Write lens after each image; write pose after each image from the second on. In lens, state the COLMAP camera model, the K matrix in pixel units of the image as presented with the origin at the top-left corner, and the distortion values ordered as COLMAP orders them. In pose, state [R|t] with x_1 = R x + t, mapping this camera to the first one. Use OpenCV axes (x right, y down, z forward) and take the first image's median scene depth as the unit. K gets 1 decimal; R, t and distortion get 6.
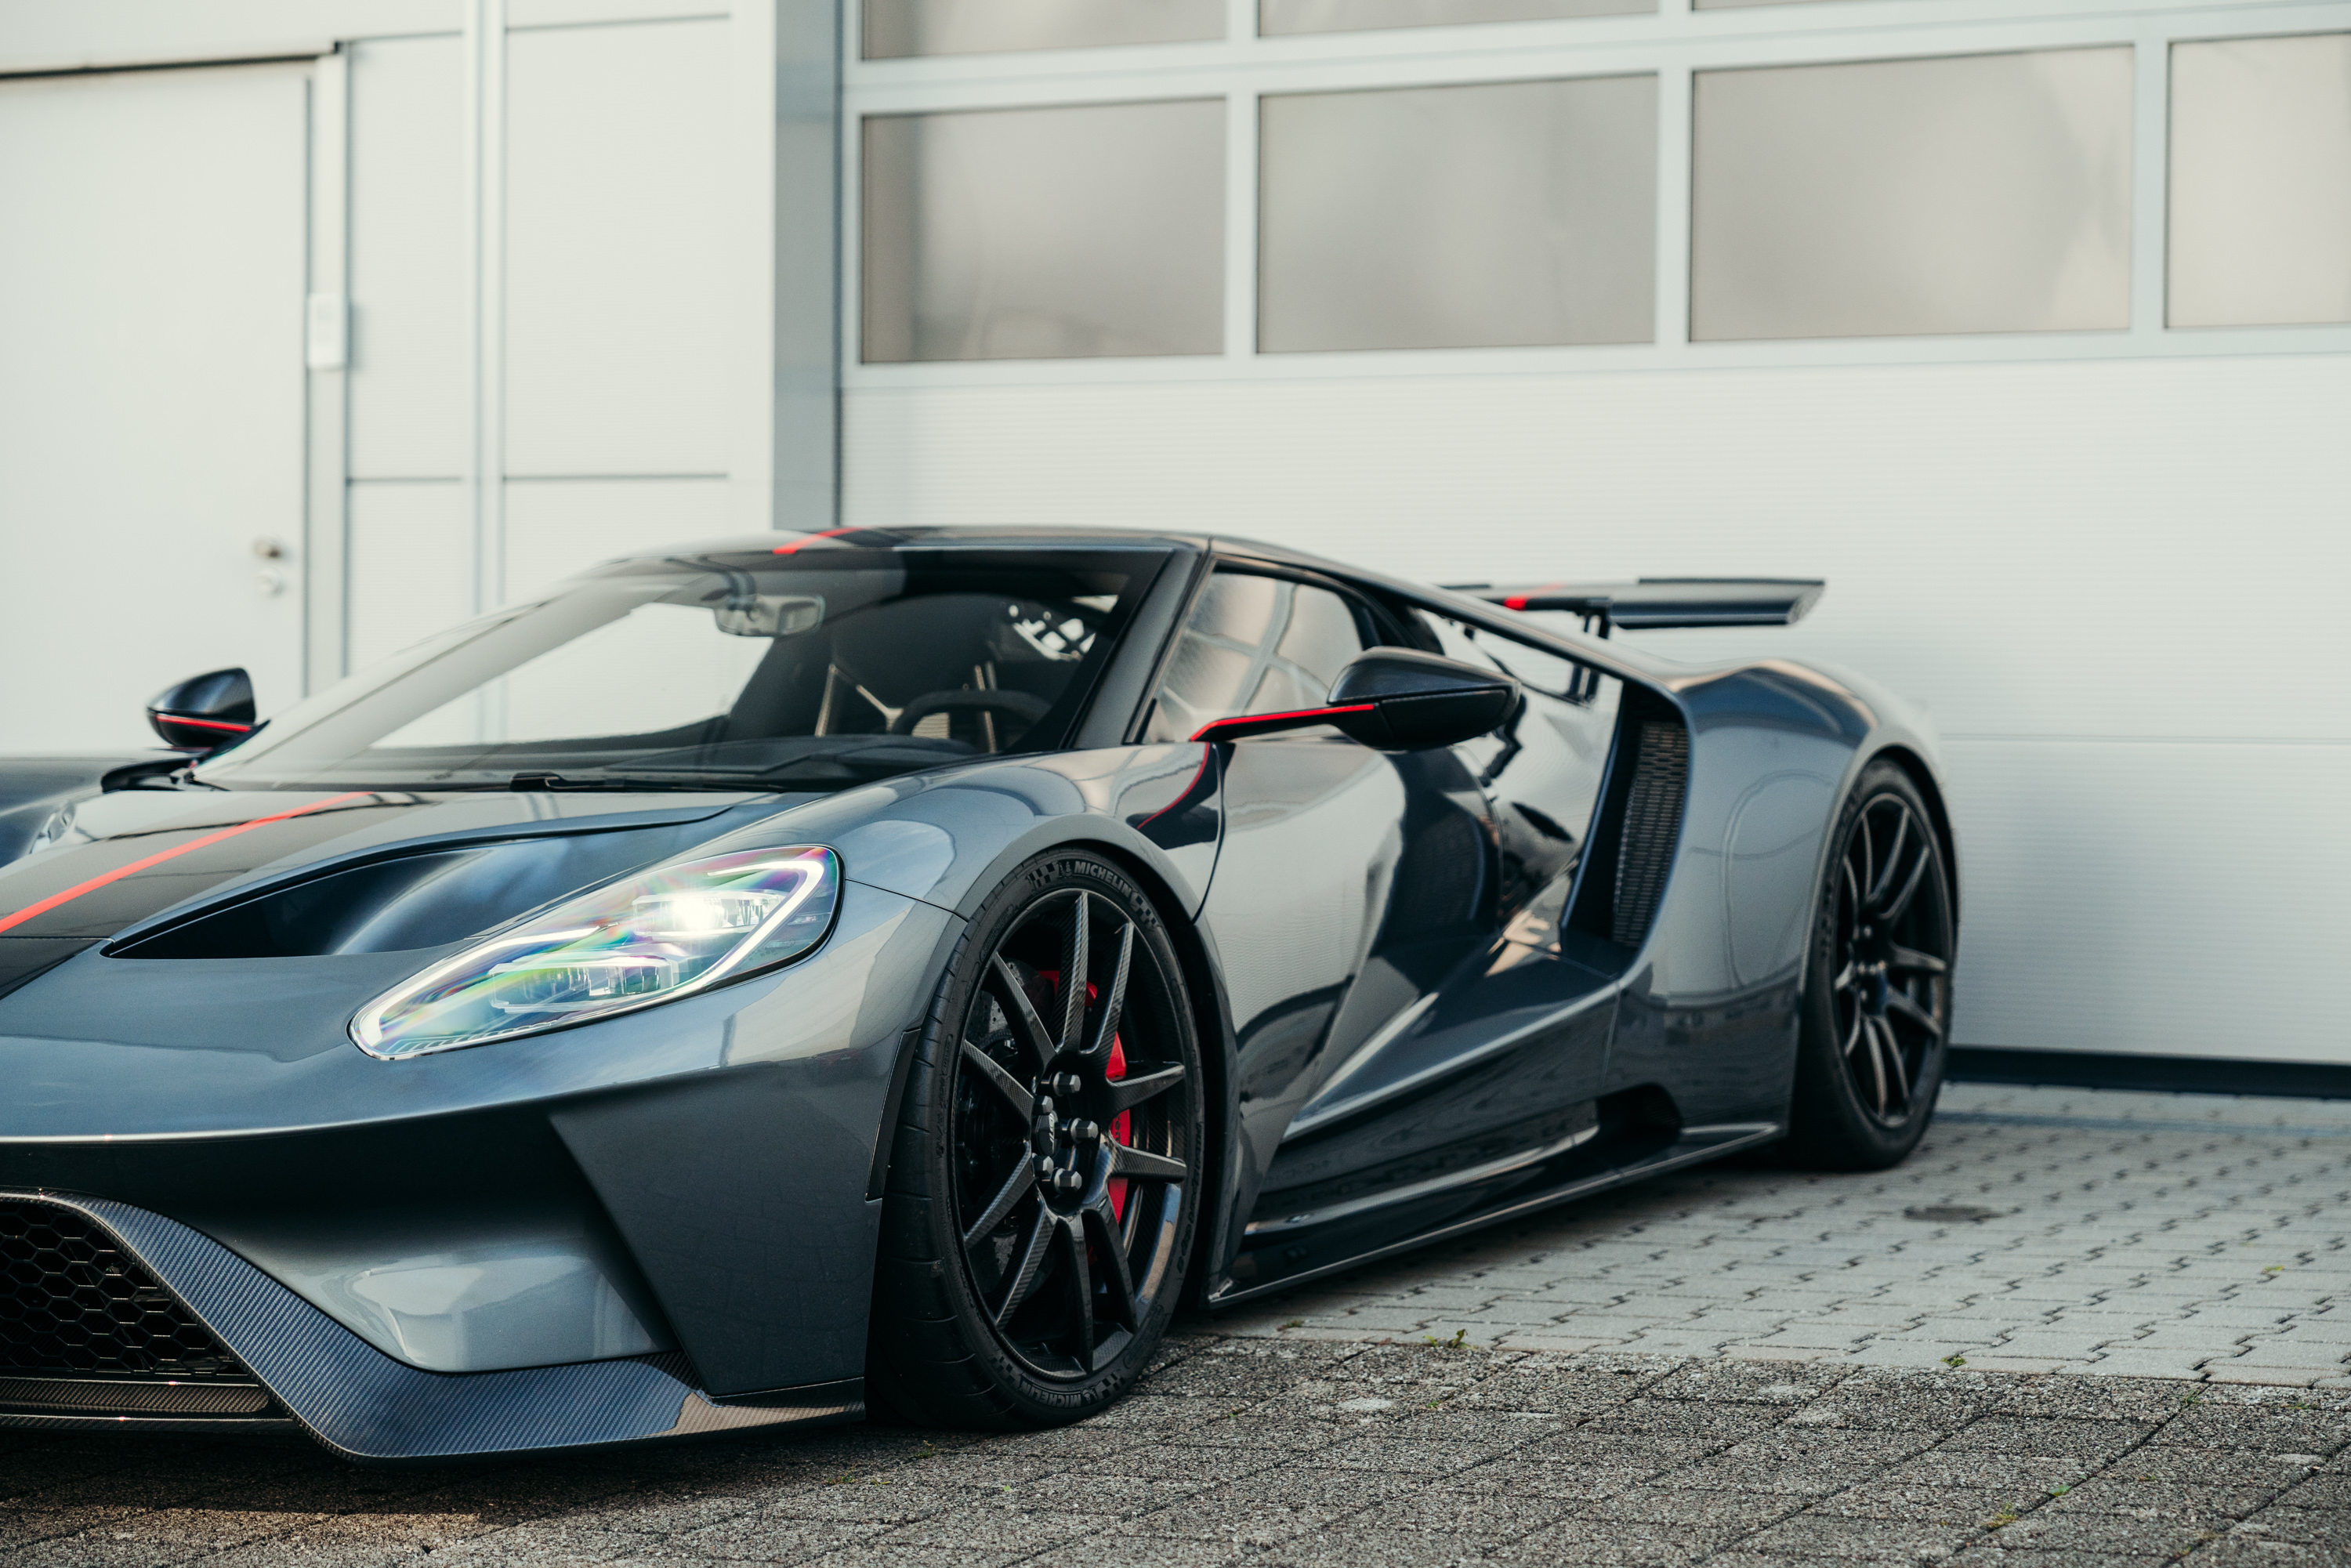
lens RADIAL K [[4477.5, 0, 1184.3], [0, 4477.5, 849.9], [0, 0, 1]] dist [0.066592, 0.287205]
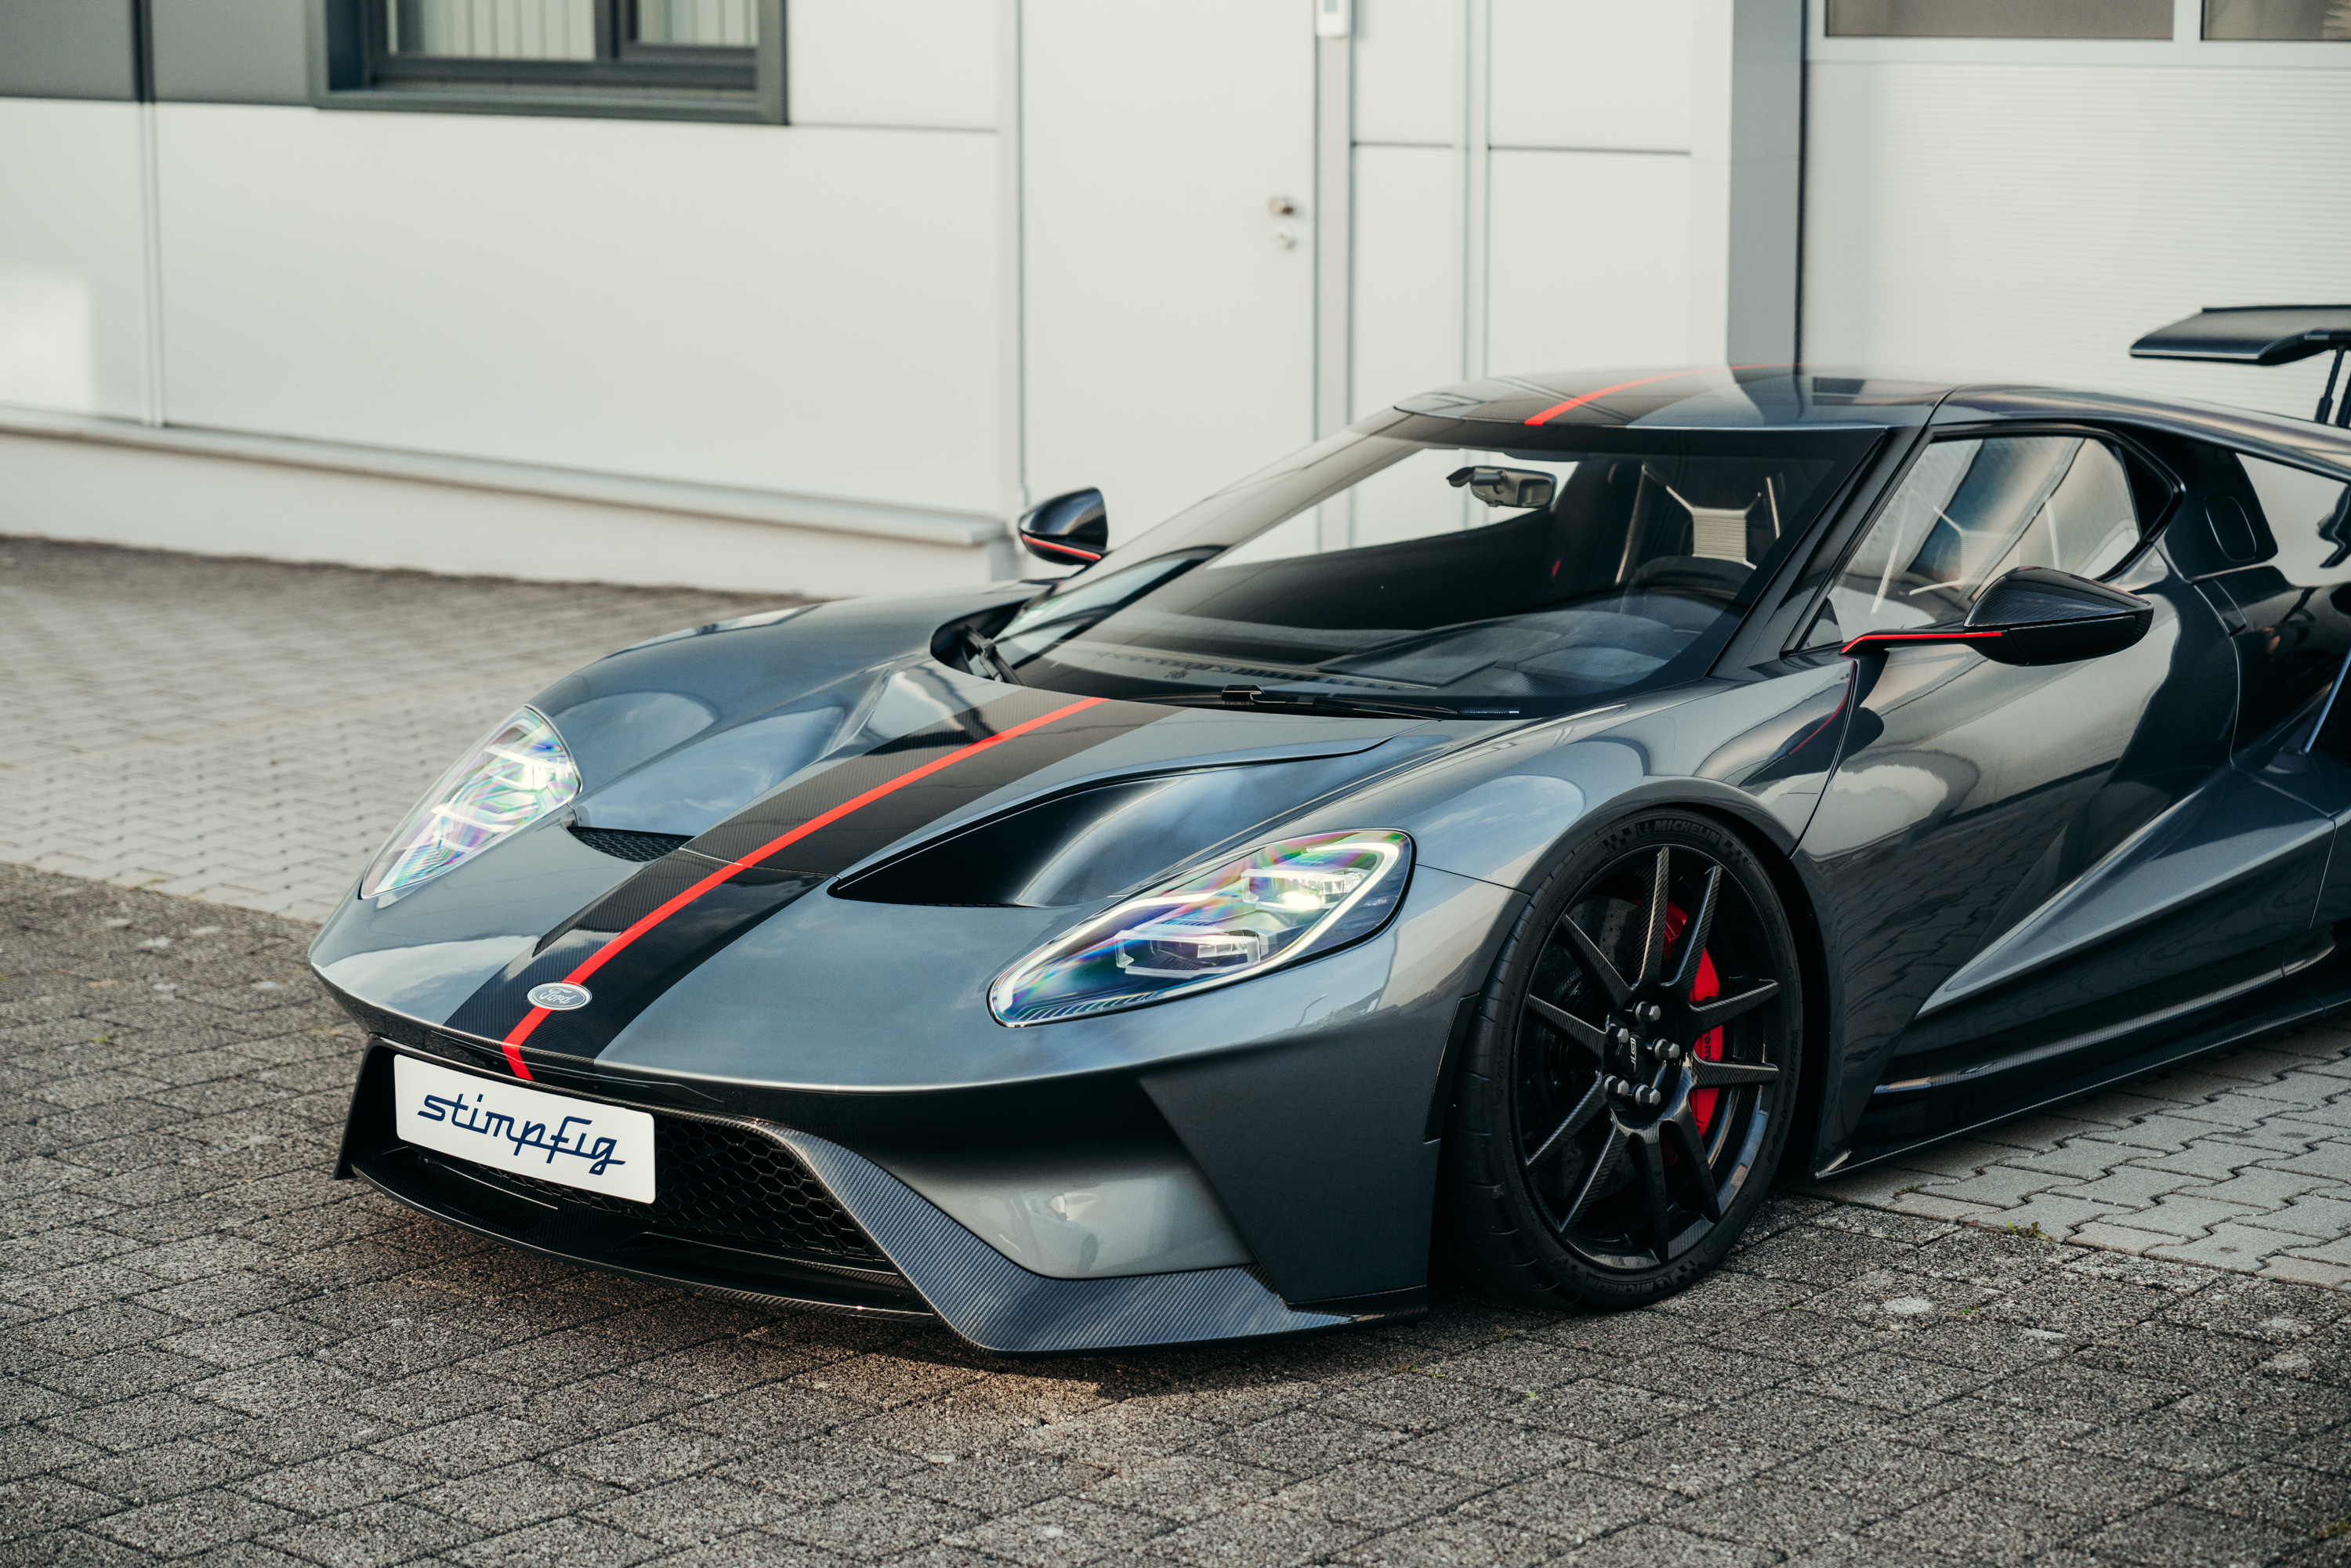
lens RADIAL K [[4696.3, 0, 1175.5], [0, 4696.3, 784.0], [0, 0, 1]] dist [0.067144, -0.117926]
pose [[0.954586, 0.039588, -0.295294, 0.151439], [0.002548, 0.990012, 0.140962, -0.125672], [0.297925, -0.135313, 0.944950, -0.112877]]
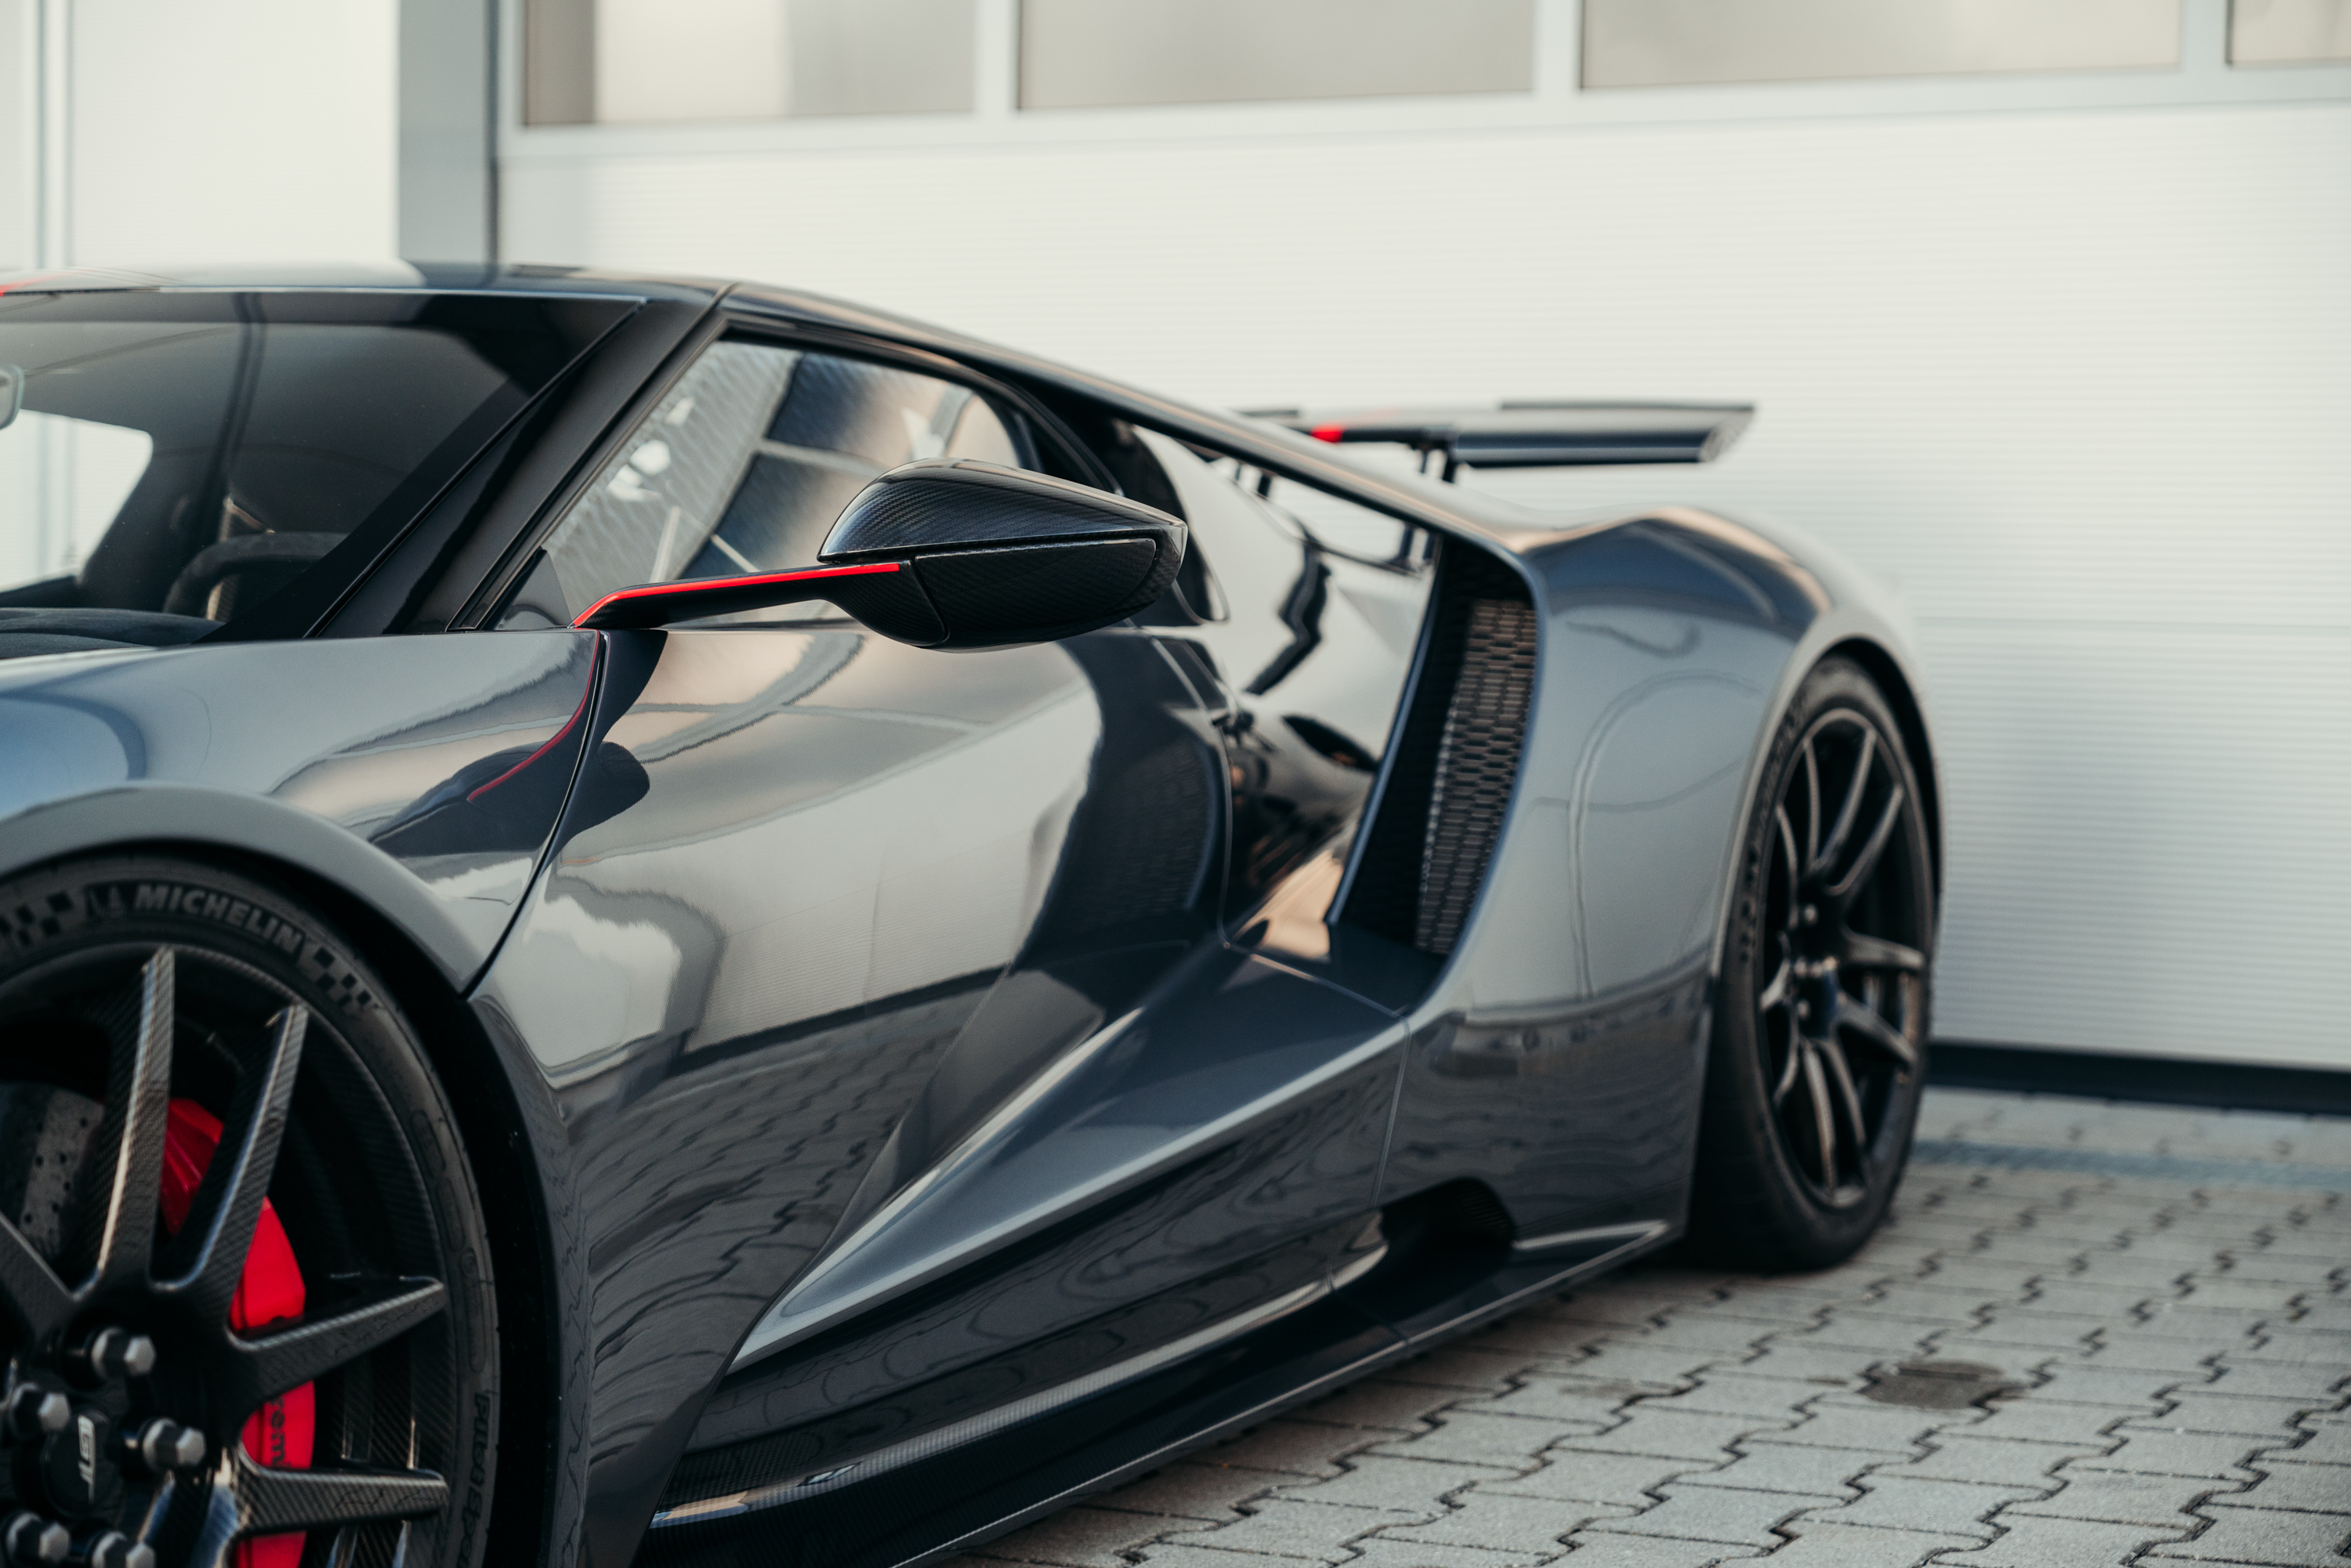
lens RADIAL K [[3977.0, 0, 1134.7], [0, 3977.0, 790.8], [0, 0, 1]] dist [0.001930, 0.104304]
pose [[0.999858, 0.010447, -0.013235, 0.061544], [-0.010167, 0.999727, 0.021050, -0.012350], [0.013451, -0.020913, 0.999691, 0.421927]]
